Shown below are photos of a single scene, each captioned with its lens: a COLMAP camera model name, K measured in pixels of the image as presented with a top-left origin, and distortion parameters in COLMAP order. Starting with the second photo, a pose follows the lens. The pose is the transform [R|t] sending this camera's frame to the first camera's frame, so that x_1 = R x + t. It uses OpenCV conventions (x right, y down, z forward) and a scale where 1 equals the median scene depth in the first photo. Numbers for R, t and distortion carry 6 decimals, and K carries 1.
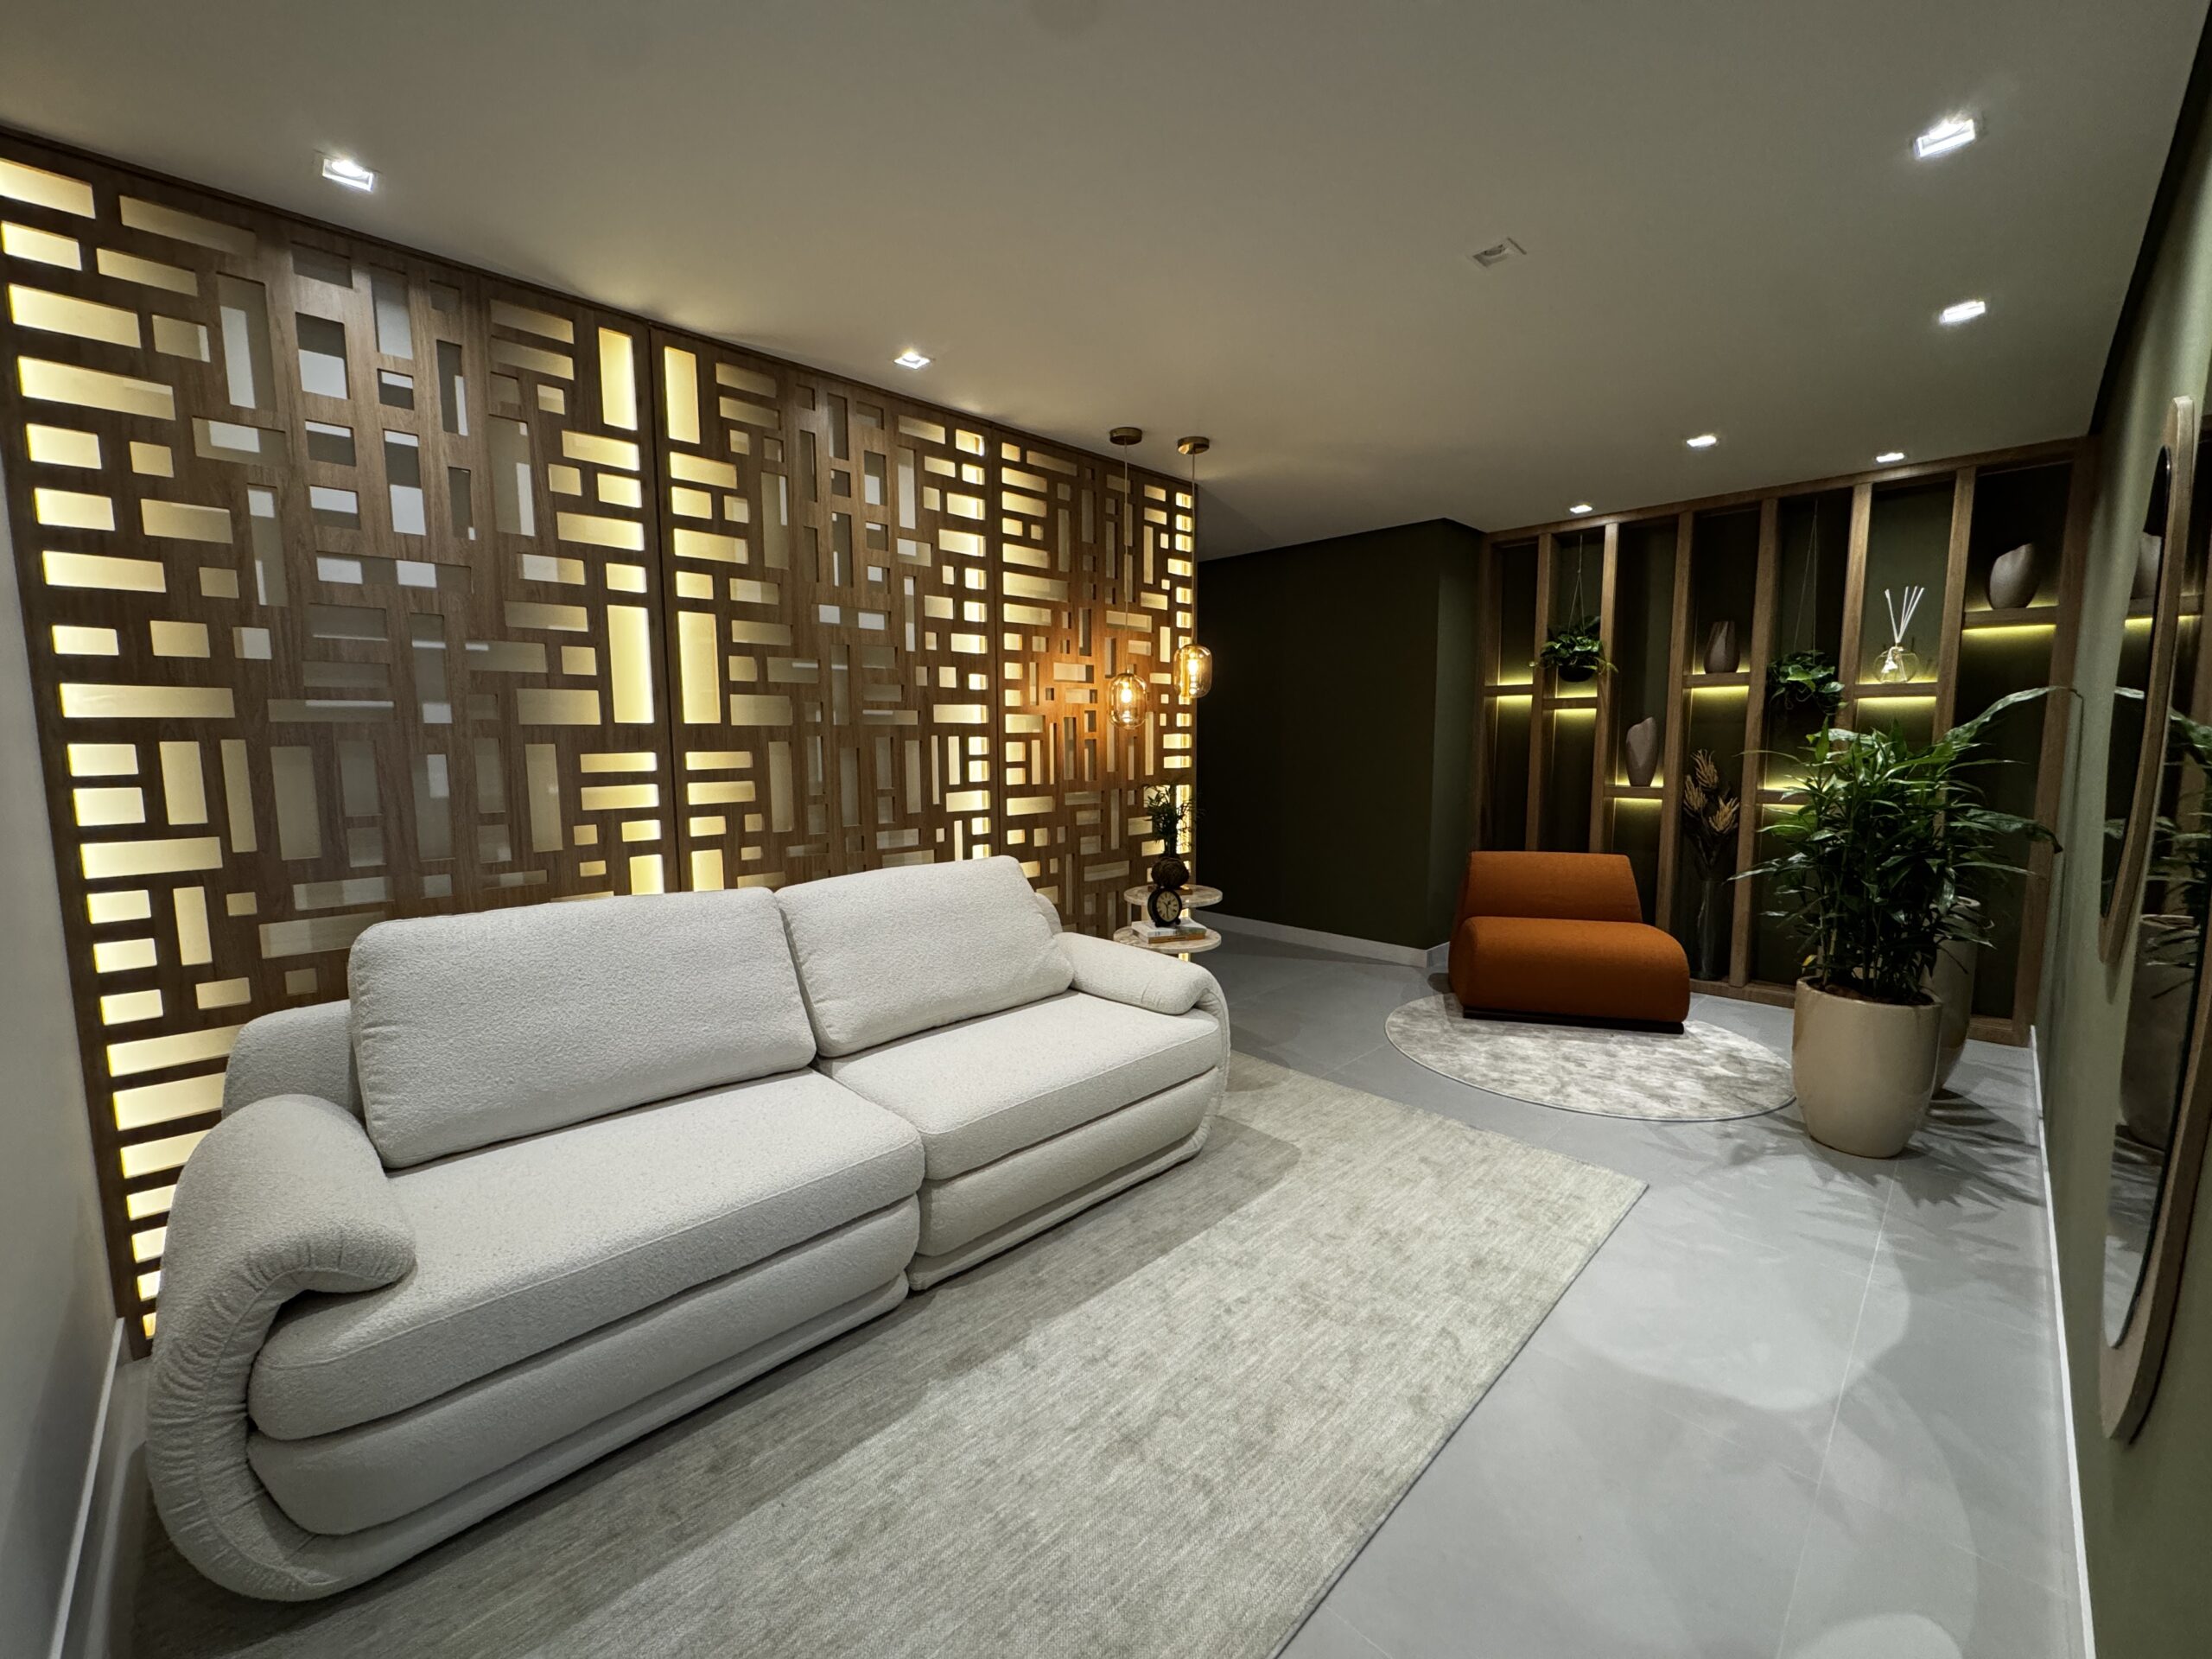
lens RADIAL K [[882.7, 0, 1102.8], [0, 882.7, 828.9], [0, 0, 1]] dist [-0.001801, -0.000222]
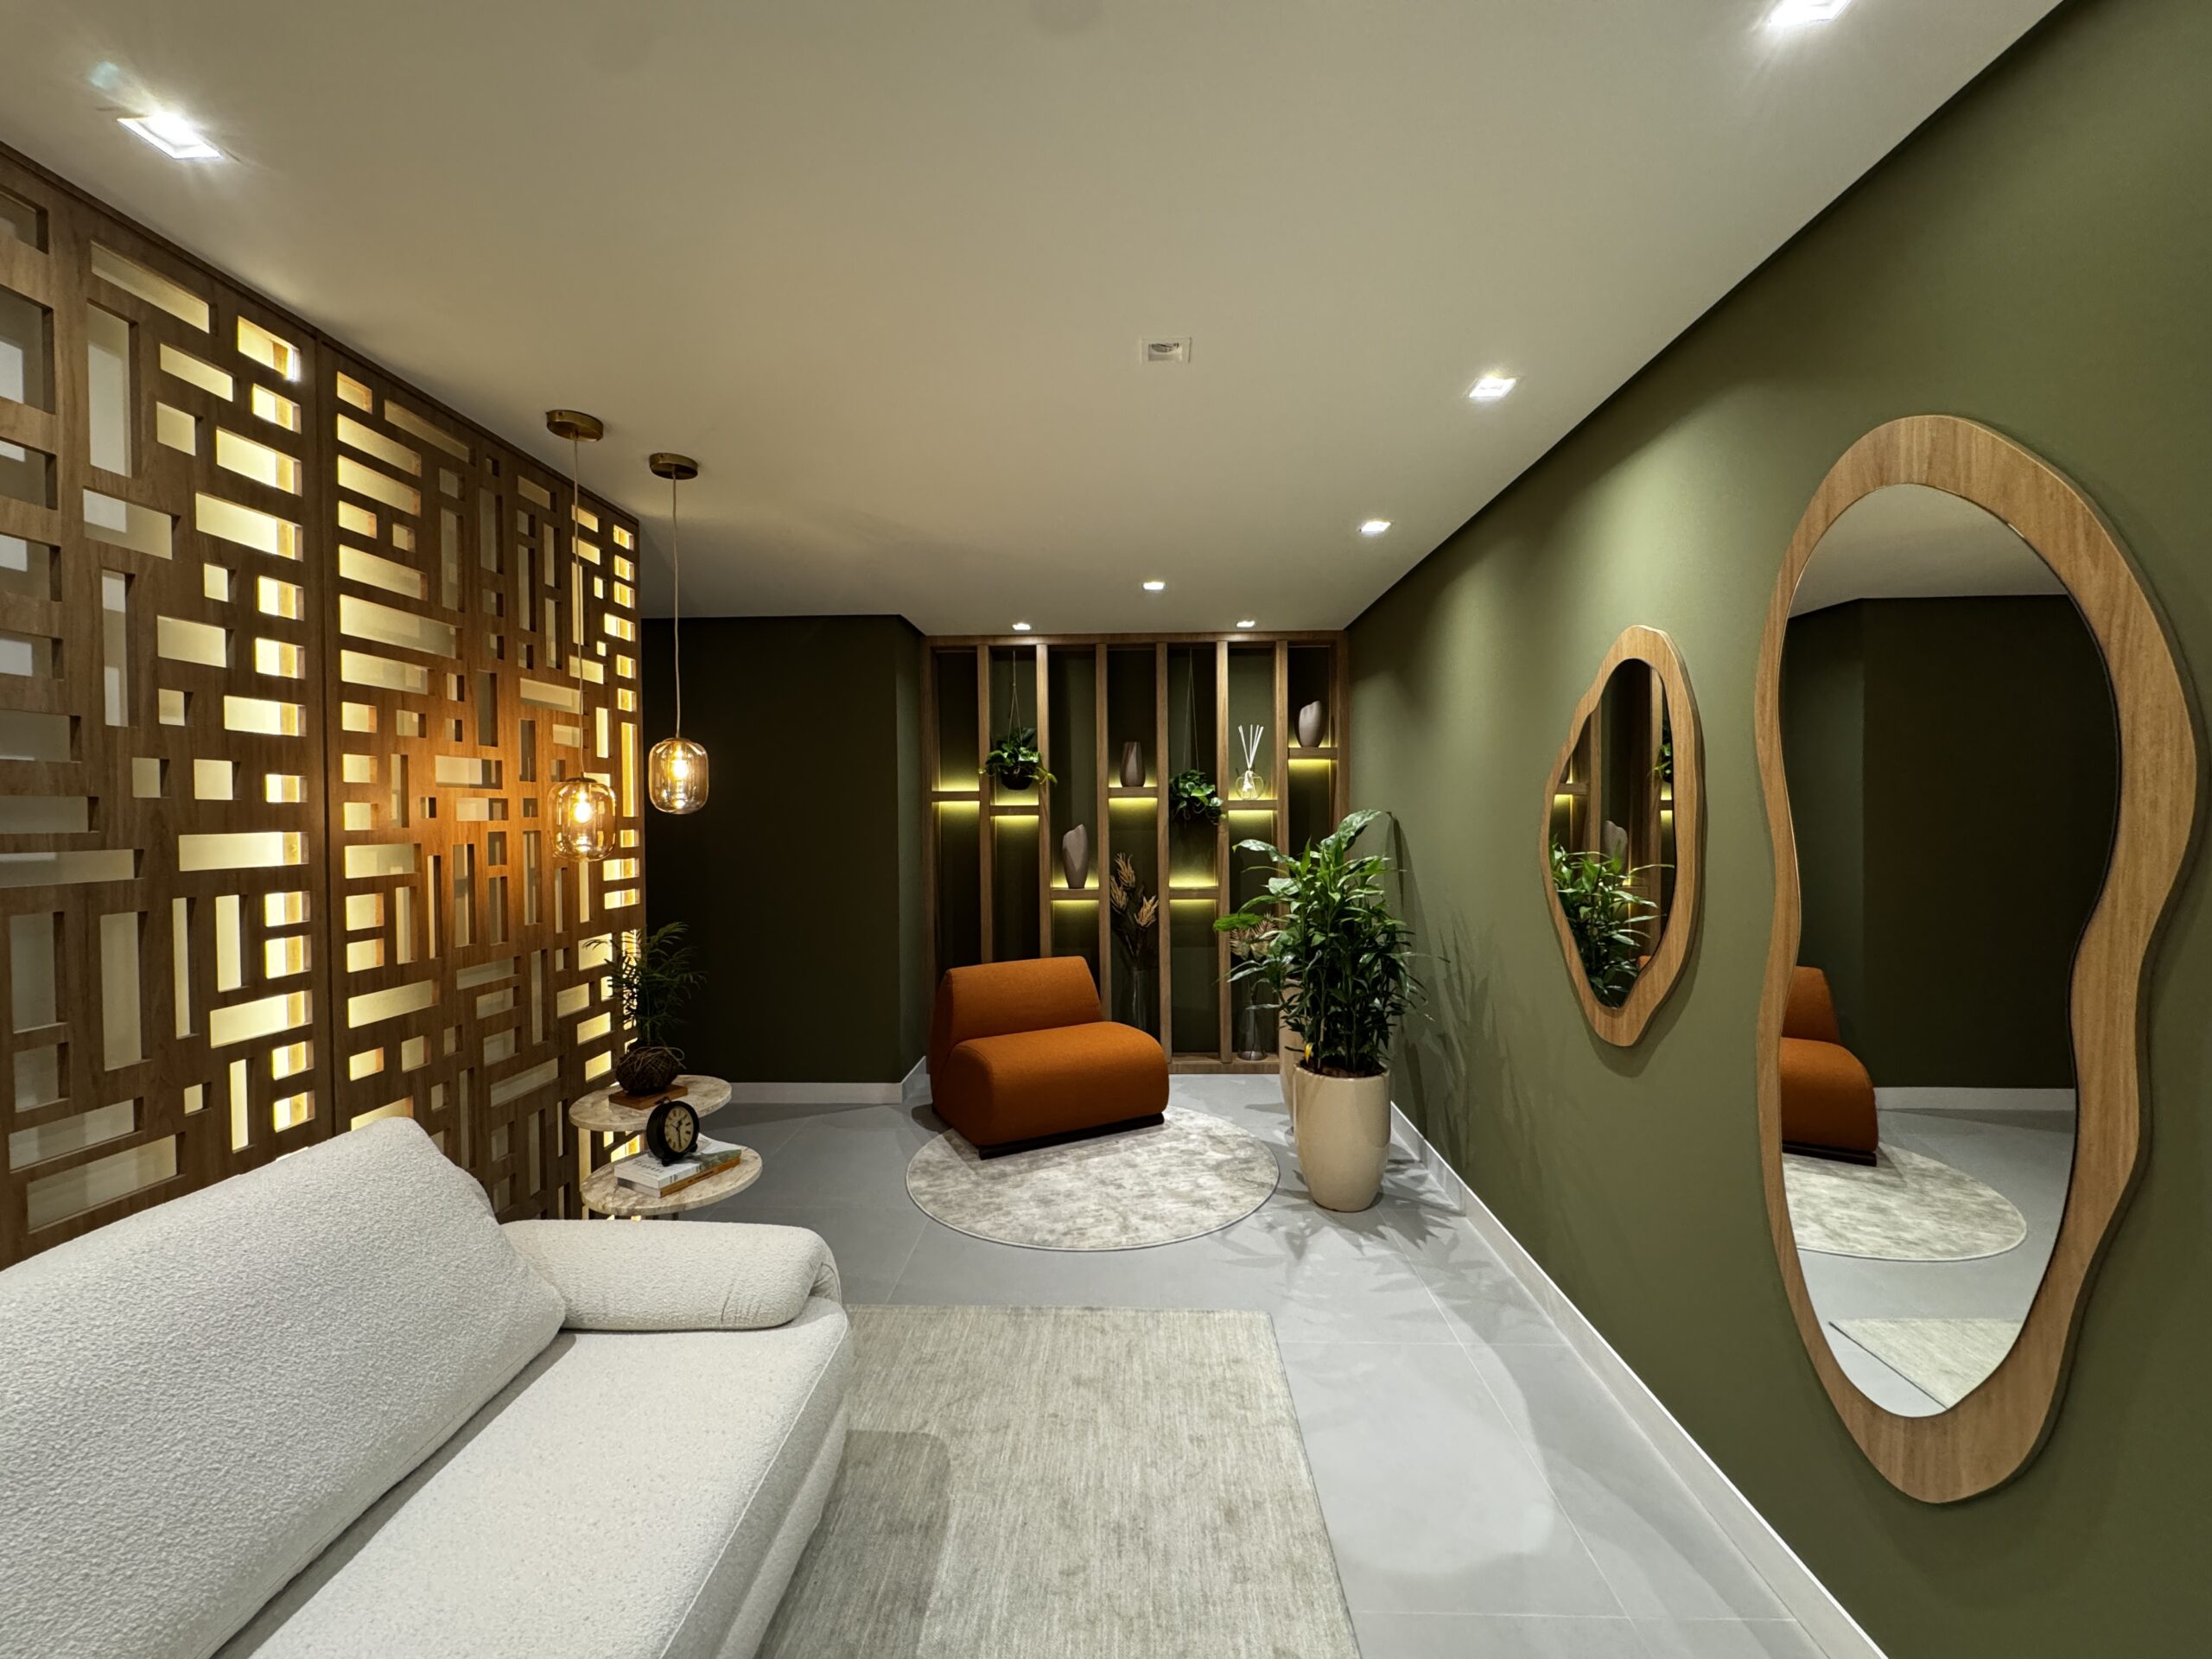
lens RADIAL K [[882.7, 0, 1102.8], [0, 882.7, 828.9], [0, 0, 1]] dist [-0.001801, -0.000222]
pose [[0.723500, -0.012397, 0.690213, -0.141620], [0.077592, 0.994963, -0.063463, -0.065955], [-0.685950, 0.099470, 0.720818, 0.263662]]
